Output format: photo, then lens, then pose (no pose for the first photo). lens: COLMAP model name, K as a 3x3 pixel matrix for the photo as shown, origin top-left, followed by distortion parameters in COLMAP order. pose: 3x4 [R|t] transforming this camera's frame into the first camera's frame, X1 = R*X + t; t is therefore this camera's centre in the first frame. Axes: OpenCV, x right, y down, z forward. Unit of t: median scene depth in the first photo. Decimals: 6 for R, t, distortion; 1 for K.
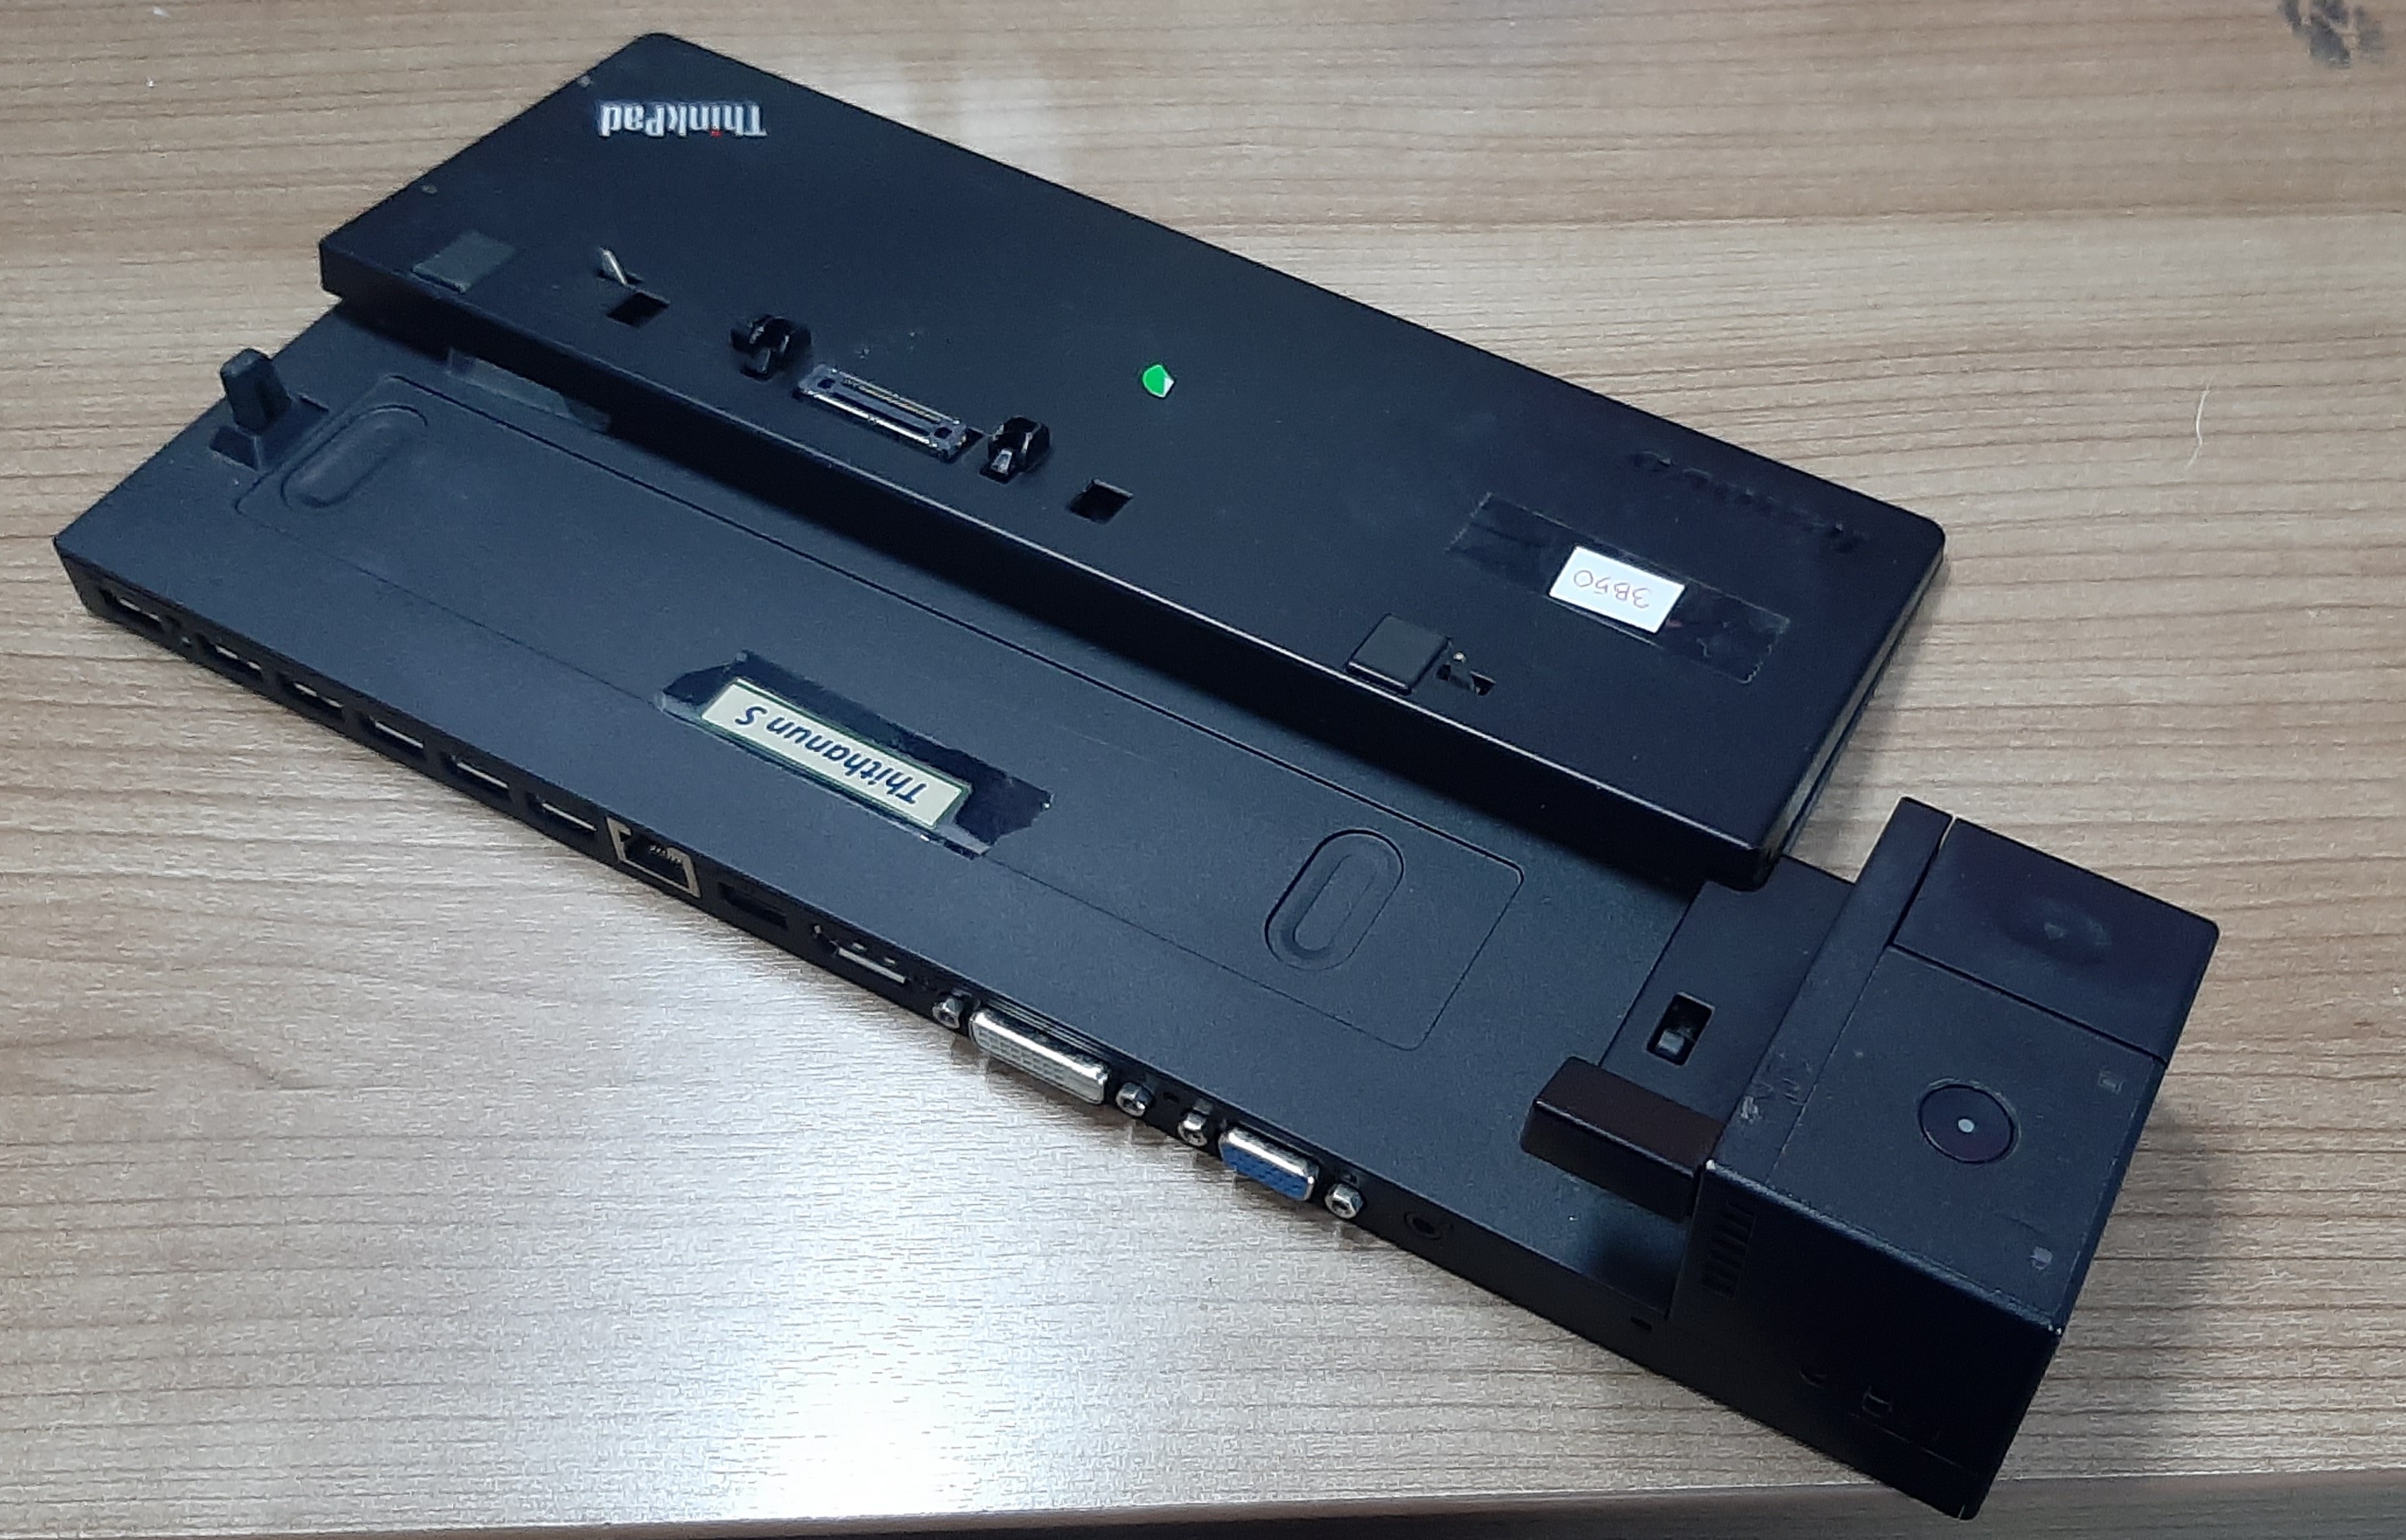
lens RADIAL K [[2512.8, 0, 1425.9], [0, 2512.8, 724.4], [0, 0, 1]] dist [0.103505, -0.210093]
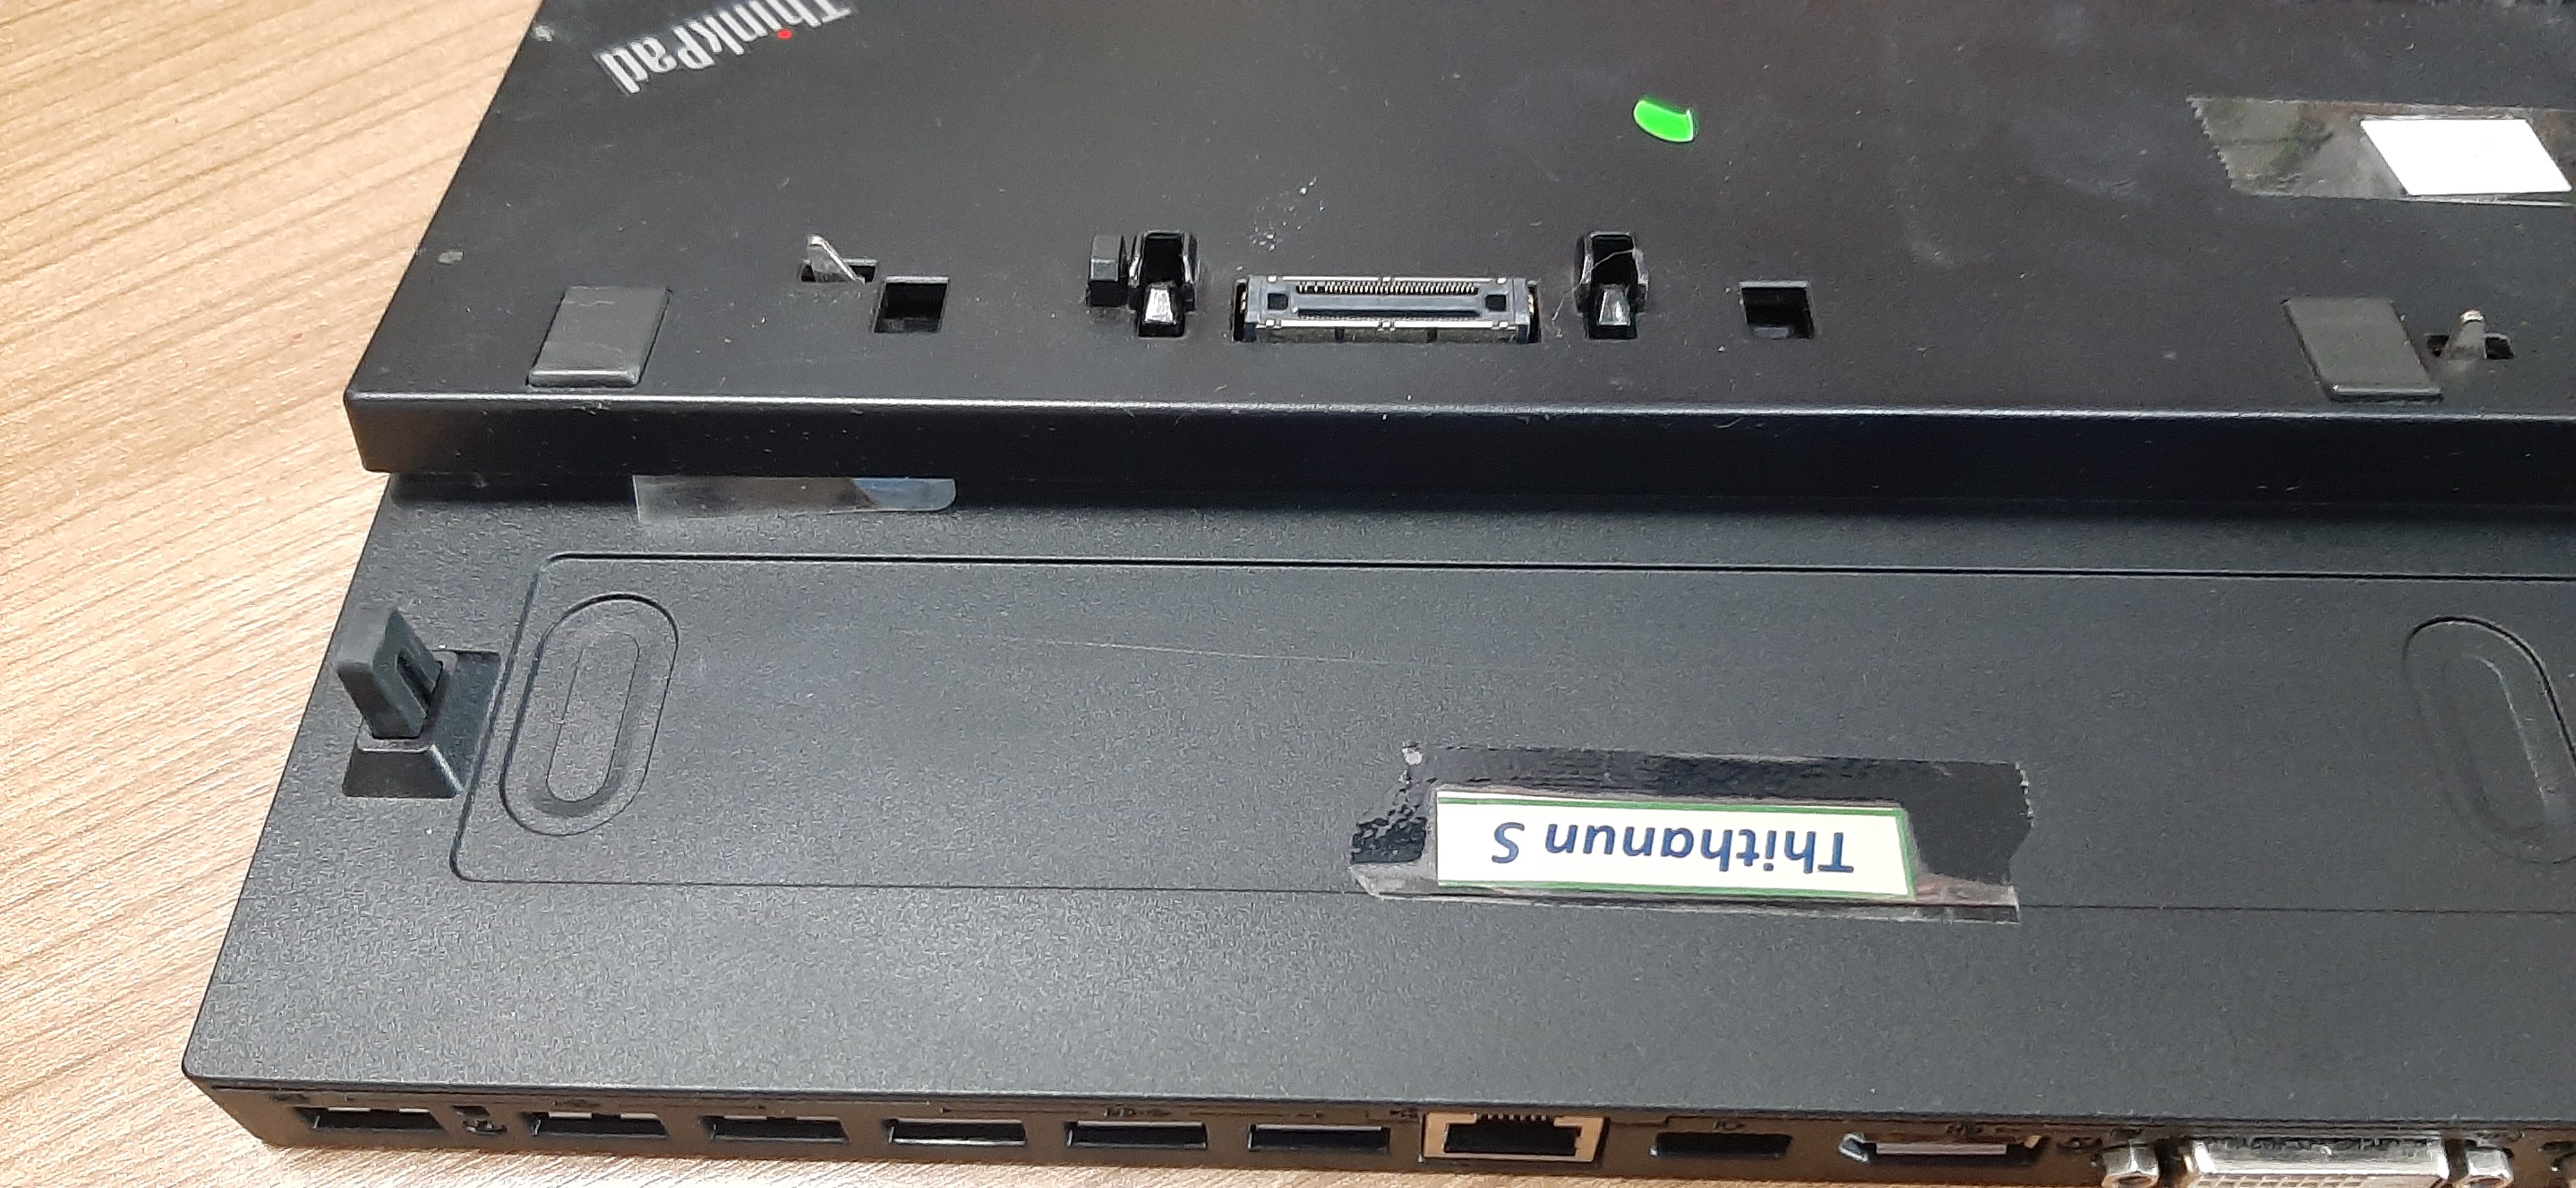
lens RADIAL K [[1946.9, 0, 1318.3], [0, 1946.9, 597.9], [0, 0, 1]] dist [0.076889, -0.156449]
pose [[0.899890, -0.391833, 0.191480, -0.358359], [0.373639, 0.919130, 0.124875, -0.126867], [-0.224925, -0.040830, 0.973520, 0.536250]]
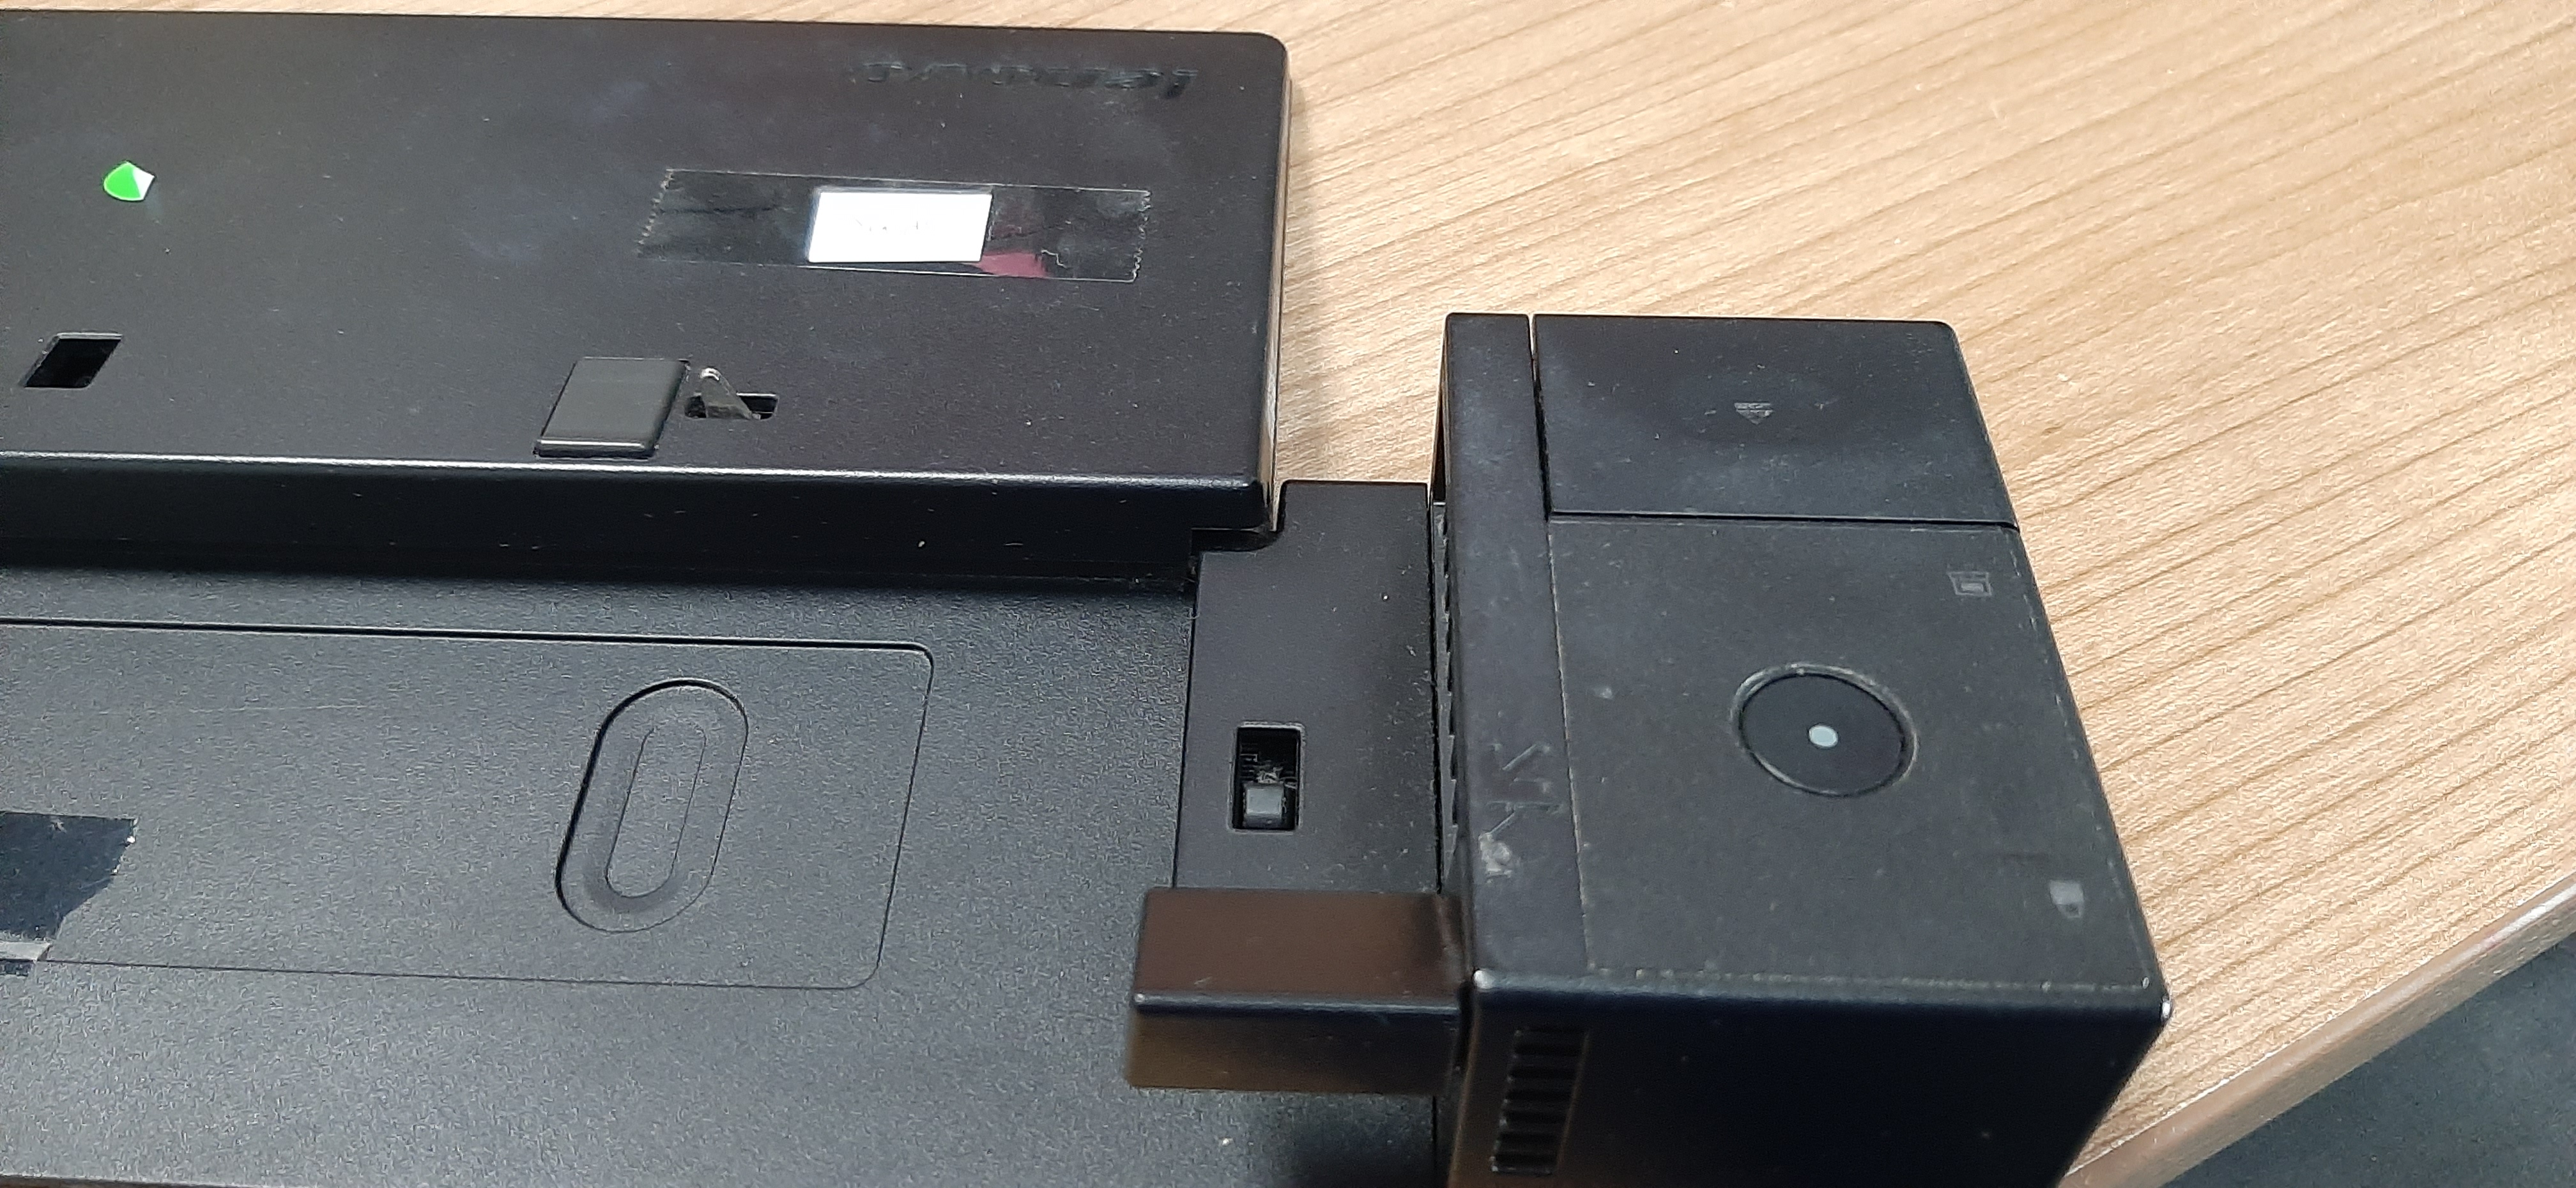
lens RADIAL K [[2026.2, 0, 1267.4], [0, 2026.2, 556.2], [0, 0, 1]] dist [0.101414, -0.261743]
pose [[0.902469, -0.353102, 0.246717, -0.002689], [0.353831, 0.934324, 0.042924, 0.041614], [-0.245670, 0.048558, 0.968136, 0.438946]]
